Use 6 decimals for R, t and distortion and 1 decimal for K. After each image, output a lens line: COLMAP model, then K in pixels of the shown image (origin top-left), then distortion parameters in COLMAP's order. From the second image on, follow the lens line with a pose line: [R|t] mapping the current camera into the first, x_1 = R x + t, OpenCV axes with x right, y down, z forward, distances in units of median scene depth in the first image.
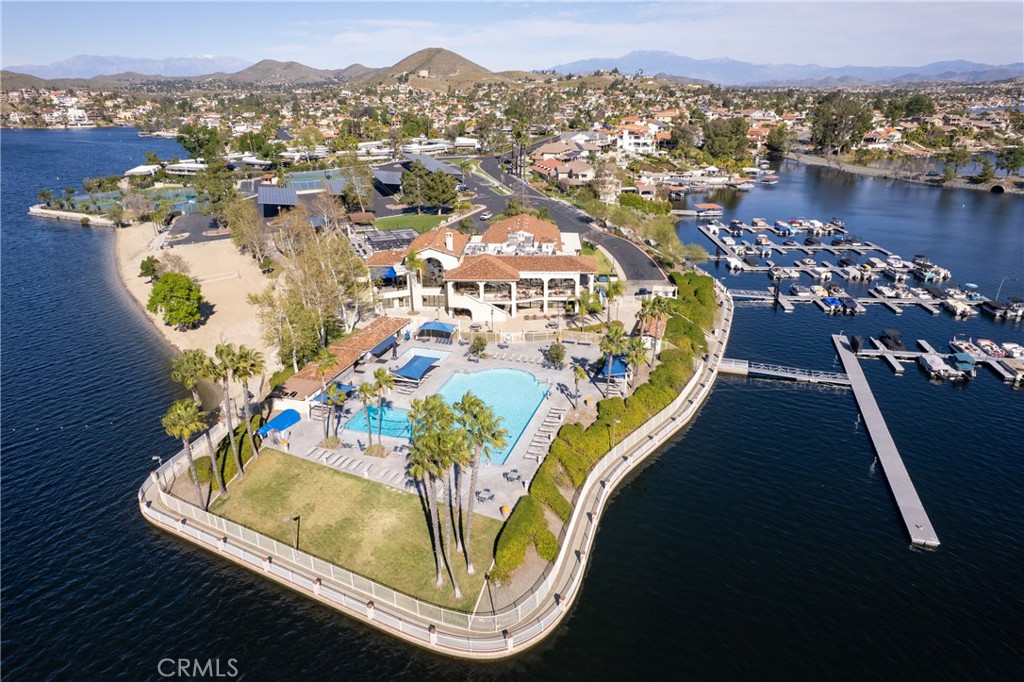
lens RADIAL K [[663.4, 0, 512.0], [0, 663.4, 341.0], [0, 0, 1]] dist [-0.077450, 0.079225]
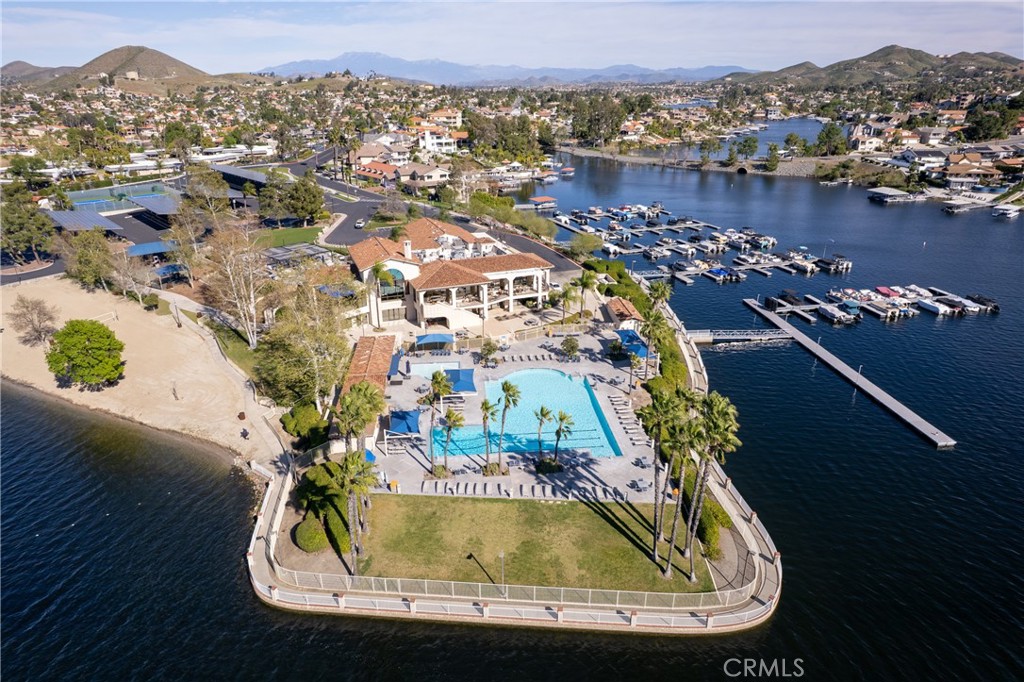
lens RADIAL K [[663.4, 0, 512.0], [0, 663.4, 341.0], [0, 0, 1]] dist [-0.077450, 0.079225]
pose [[0.921064, -0.140577, 0.363153, -0.171679], [0.141383, 0.989652, 0.024505, -0.012472], [-0.362840, 0.028773, 0.931407, 0.035675]]
